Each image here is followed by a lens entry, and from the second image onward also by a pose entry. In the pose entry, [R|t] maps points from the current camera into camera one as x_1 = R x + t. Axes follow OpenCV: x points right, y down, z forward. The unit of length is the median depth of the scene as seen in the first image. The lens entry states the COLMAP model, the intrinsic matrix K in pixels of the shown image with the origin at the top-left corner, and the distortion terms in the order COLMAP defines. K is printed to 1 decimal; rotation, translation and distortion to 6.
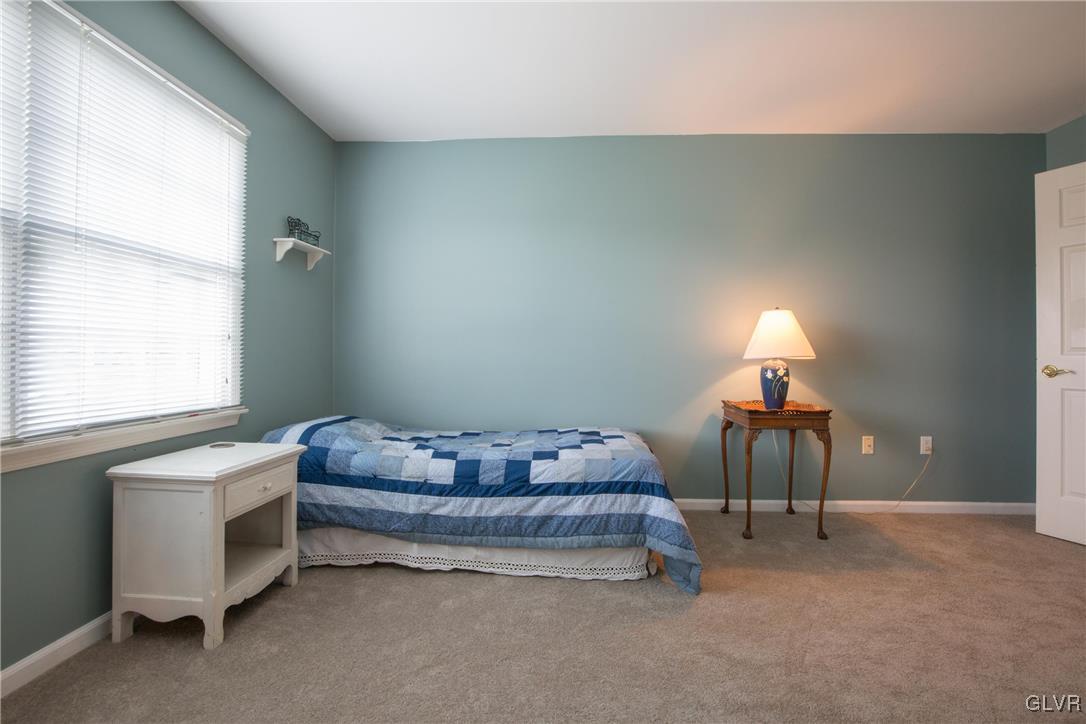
lens RADIAL K [[497.2, 0, 547.8], [0, 497.2, 350.9], [0, 0, 1]] dist [-0.037984, 0.007705]
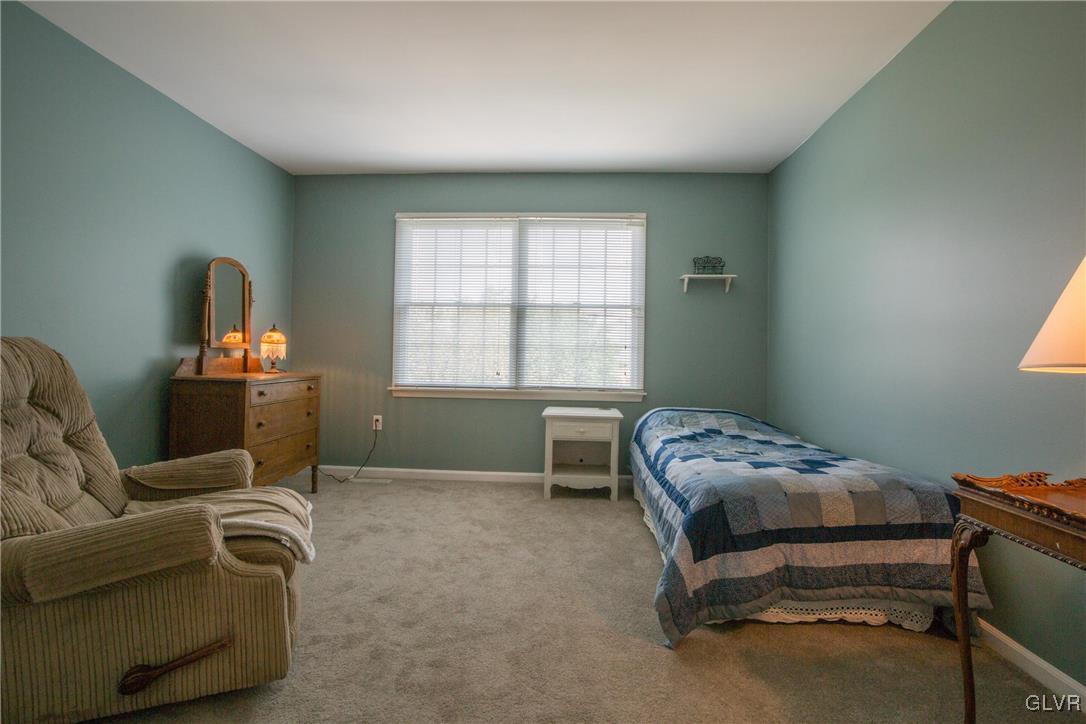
lens RADIAL K [[497.2, 0, 547.8], [0, 497.2, 350.9], [0, 0, 1]] dist [-0.037984, 0.007705]
pose [[0.006073, -0.009847, -0.999933, 1.121418], [-0.009242, 0.999908, -0.009903, 0.005220], [0.999939, 0.009301, 0.005982, 0.779542]]
